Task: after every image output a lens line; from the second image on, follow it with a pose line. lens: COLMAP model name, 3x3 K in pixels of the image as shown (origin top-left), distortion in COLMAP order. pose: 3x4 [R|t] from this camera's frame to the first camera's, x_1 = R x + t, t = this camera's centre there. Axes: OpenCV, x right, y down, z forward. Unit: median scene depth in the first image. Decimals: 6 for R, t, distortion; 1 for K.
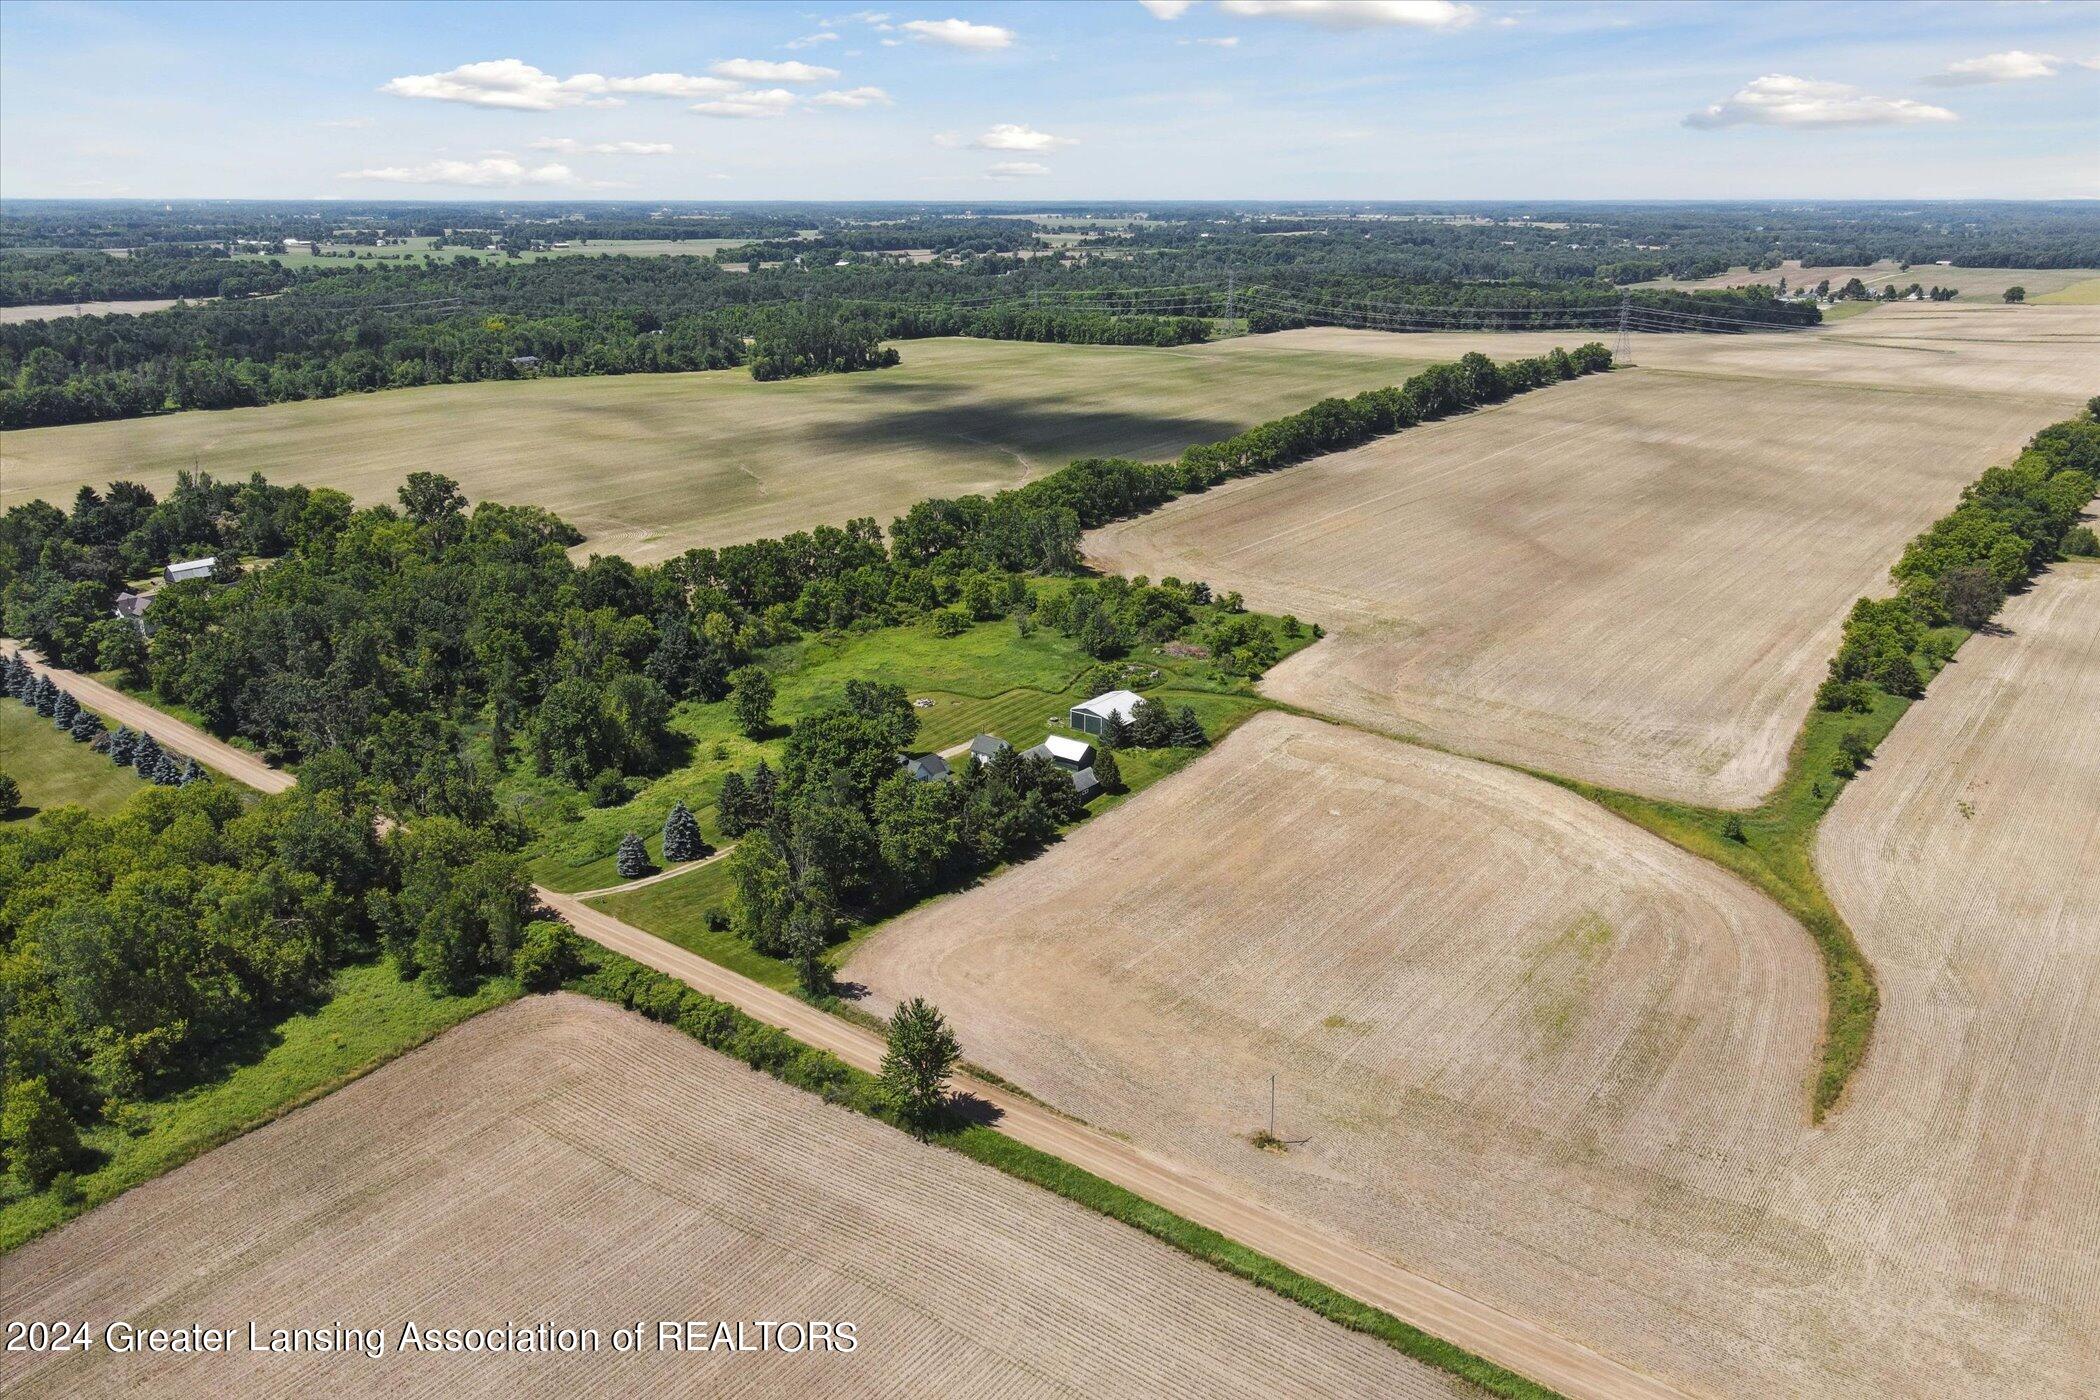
lens RADIAL K [[1526.1, 0, 1059.4], [0, 1526.1, 700.6], [0, 0, 1]] dist [0.012570, 0.005336]
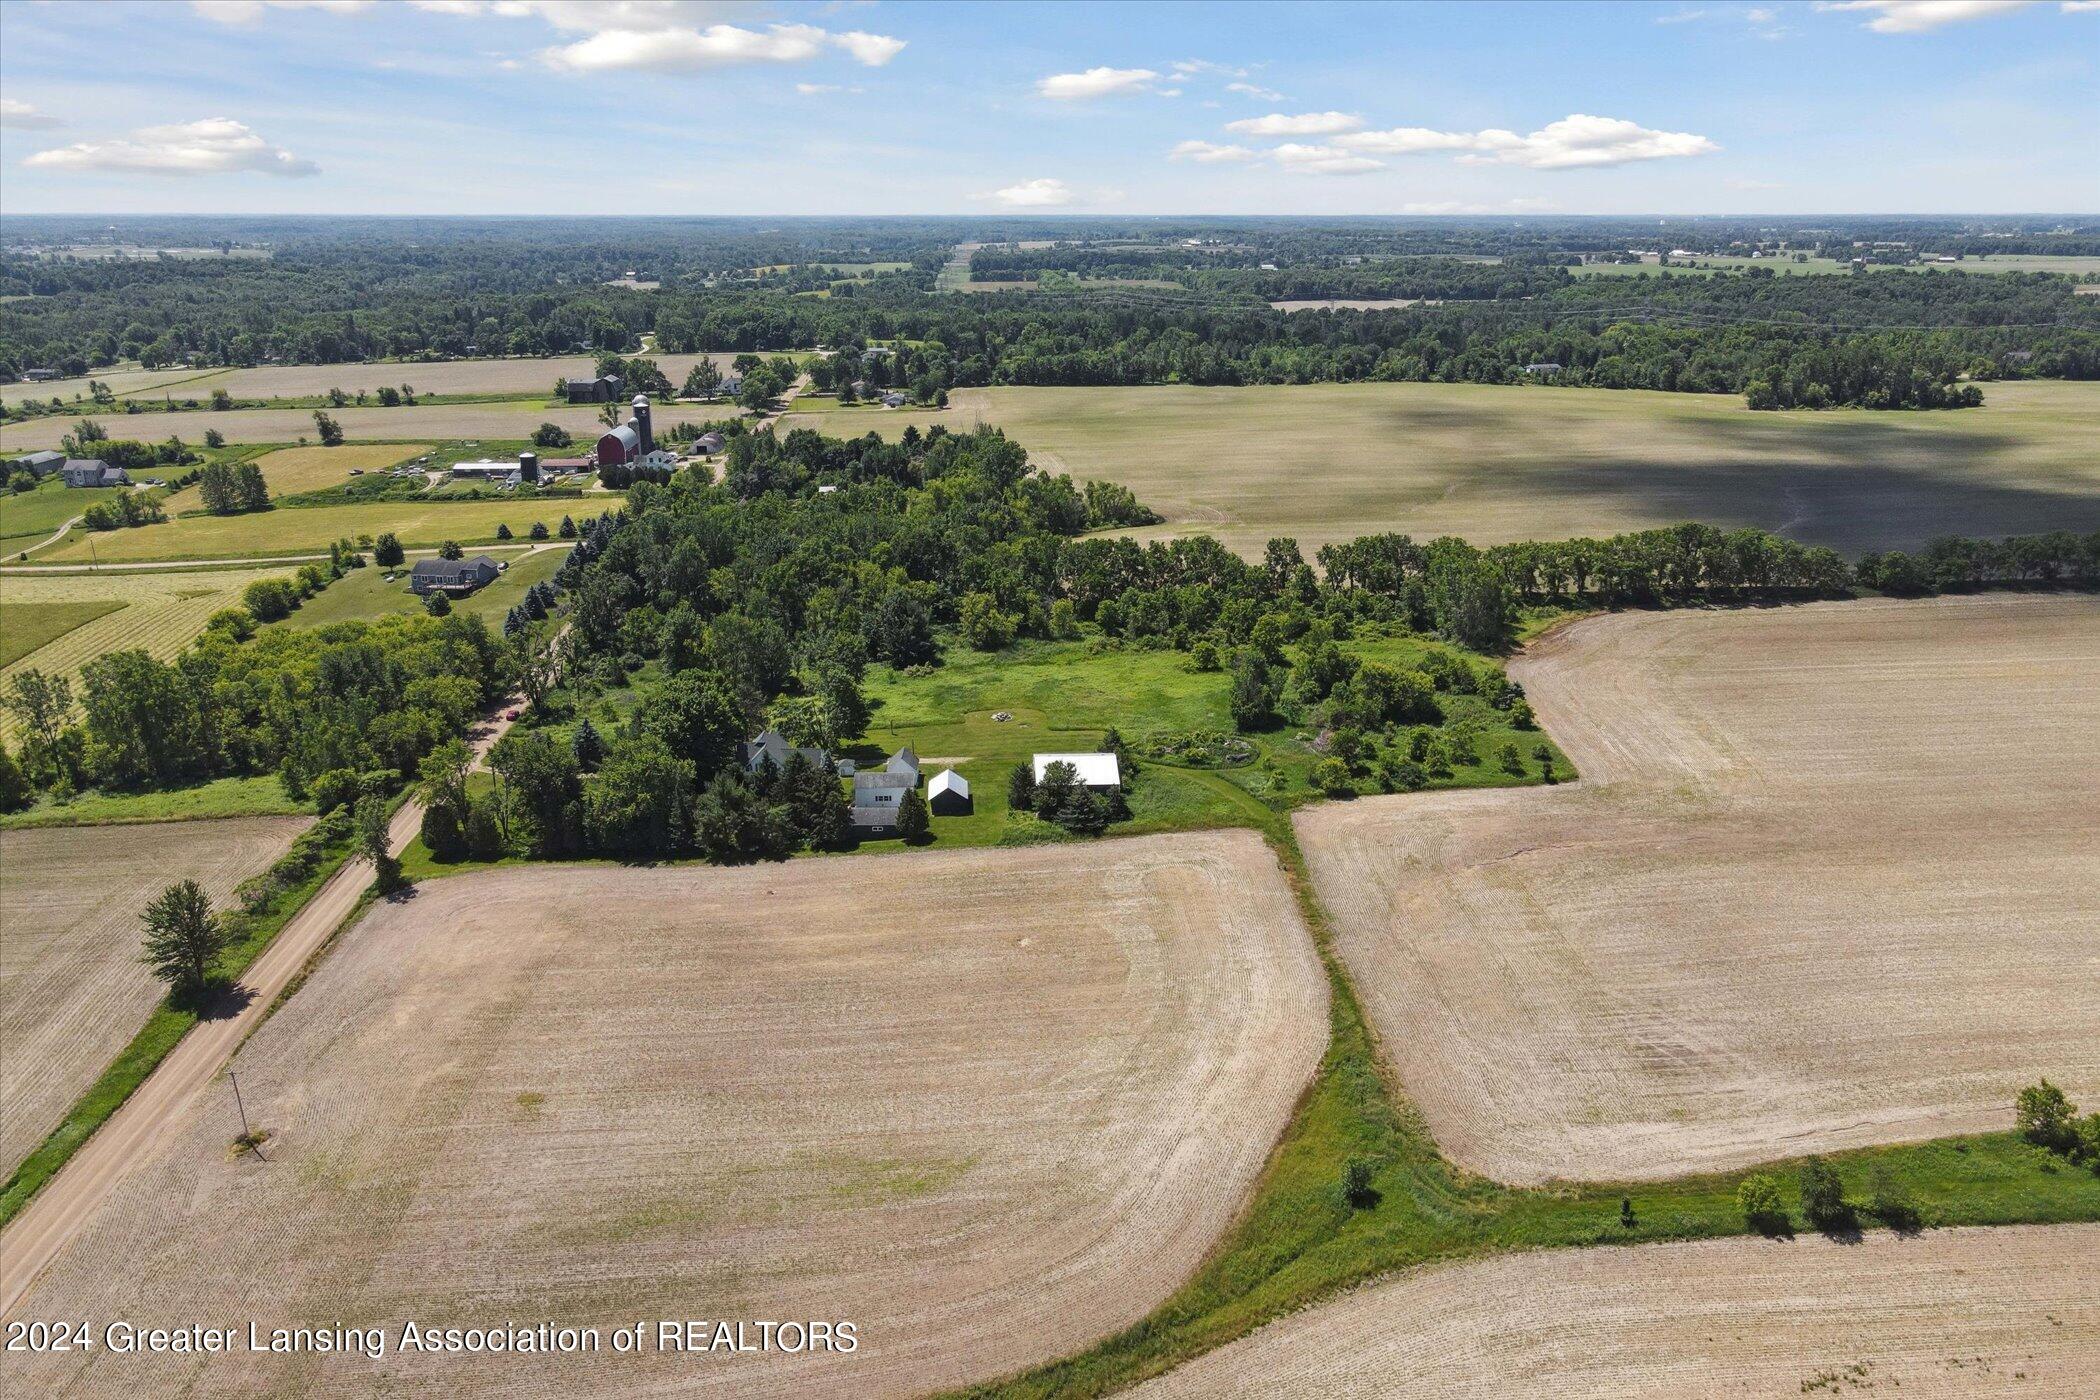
lens RADIAL K [[1526.1, 0, 1059.4], [0, 1526.1, 700.6], [0, 0, 1]] dist [0.012570, 0.005336]
pose [[0.650325, 0.232257, -0.723280, 0.645457], [-0.237982, 0.966476, 0.096374, -0.112767], [0.721417, 0.109453, 0.683796, 0.398848]]
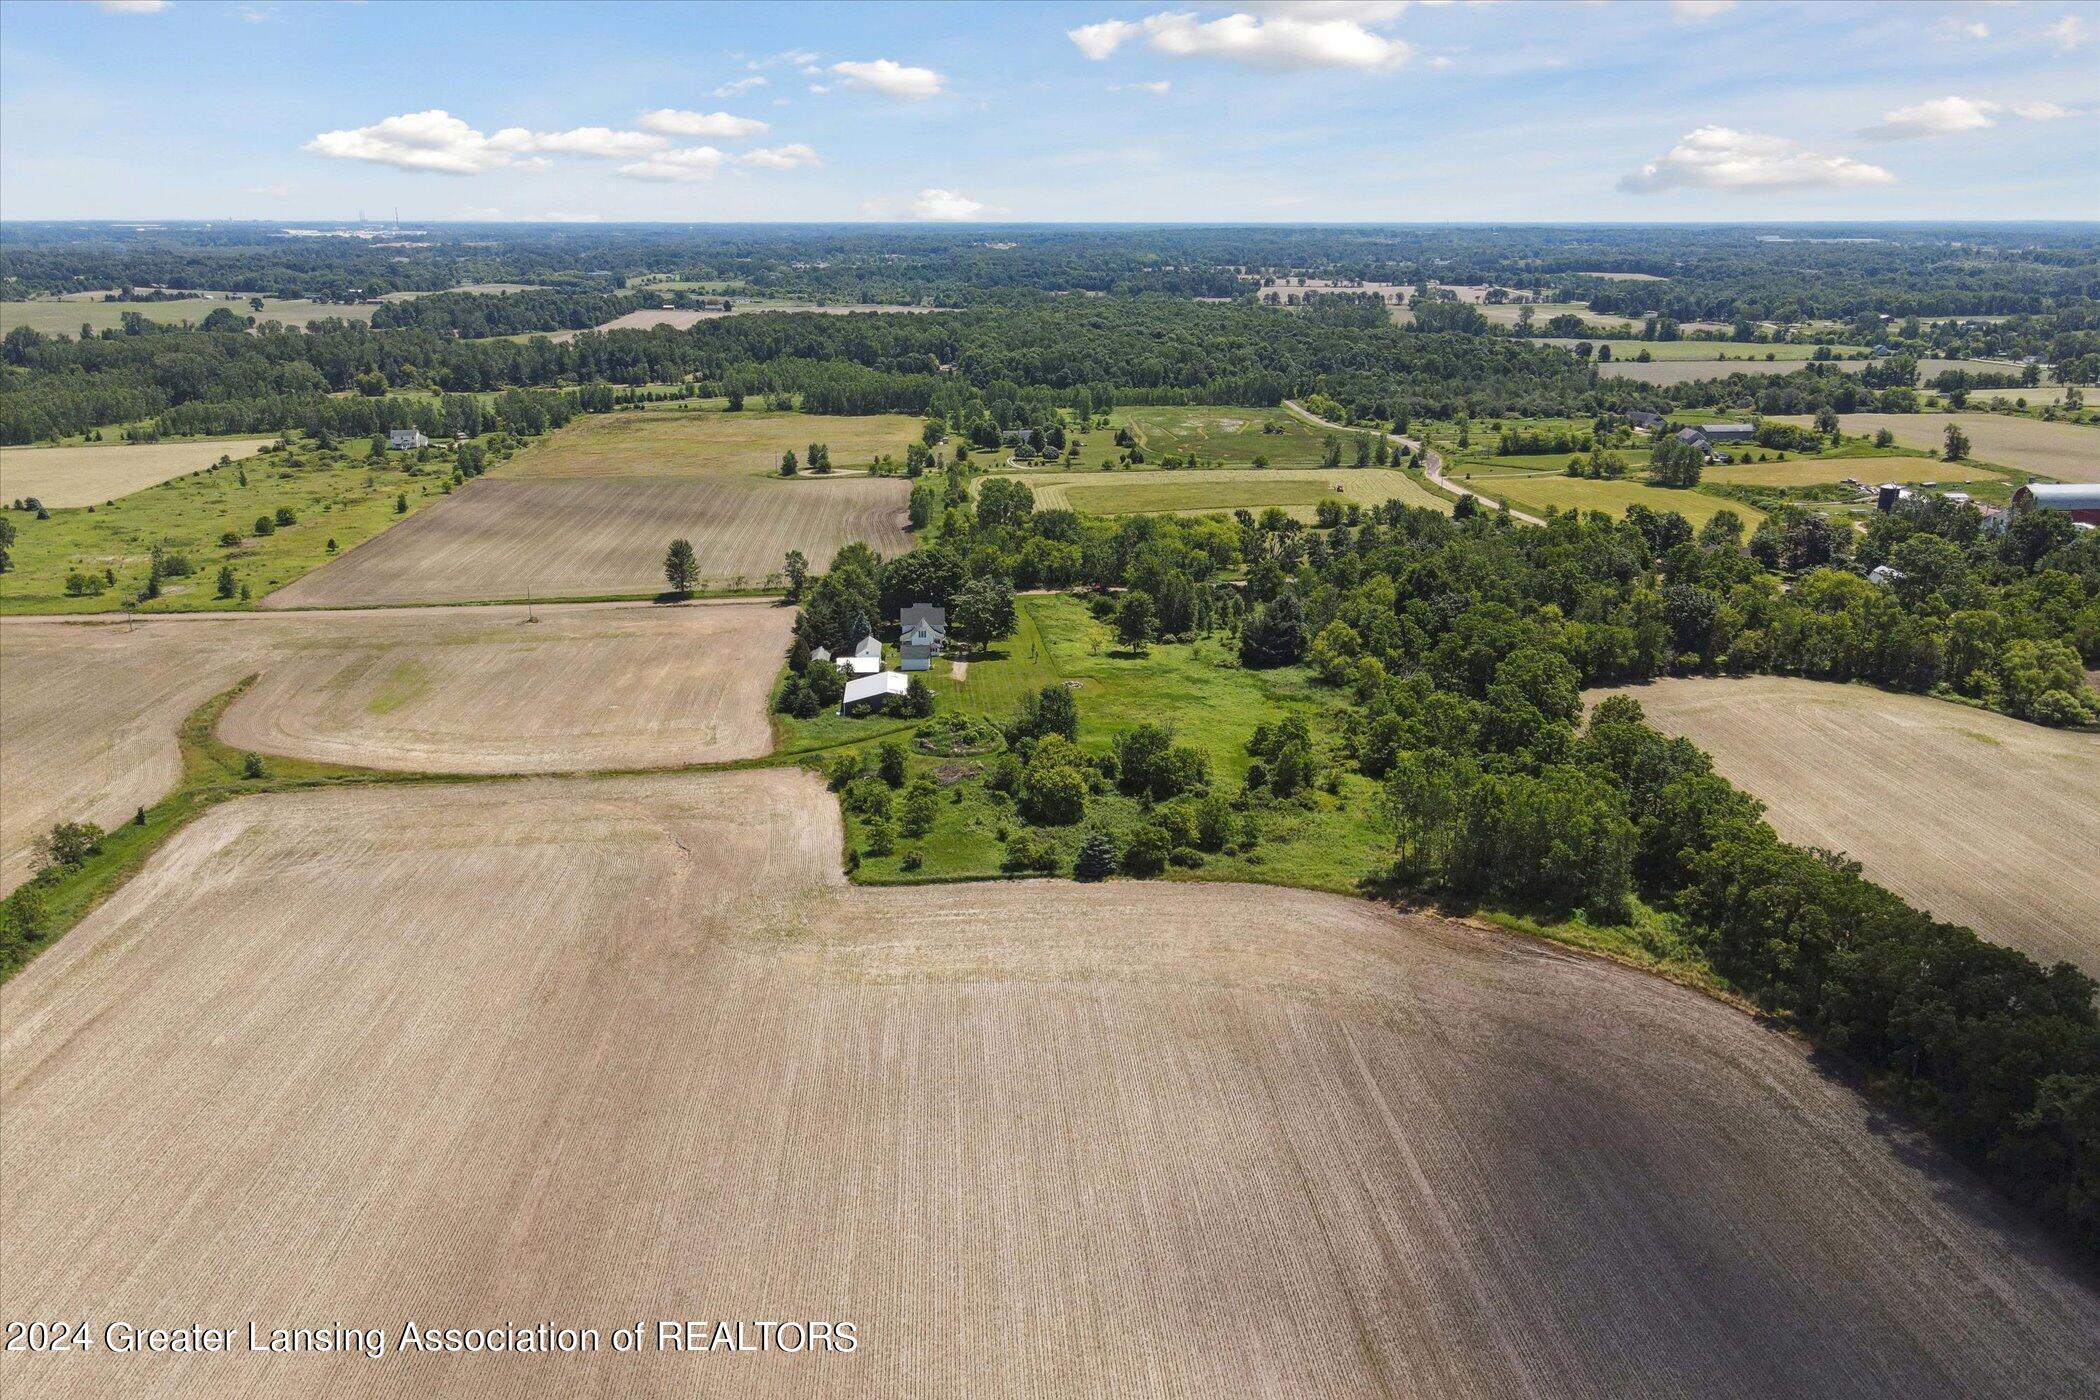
lens RADIAL K [[1526.1, 0, 1059.4], [0, 1526.1, 700.6], [0, 0, 1]] dist [0.012570, 0.005336]
pose [[-0.740339, 0.202797, -0.640914, 0.595167], [-0.207346, 0.838036, 0.504682, -0.521402], [0.639457, 0.506527, -0.578382, 1.661421]]
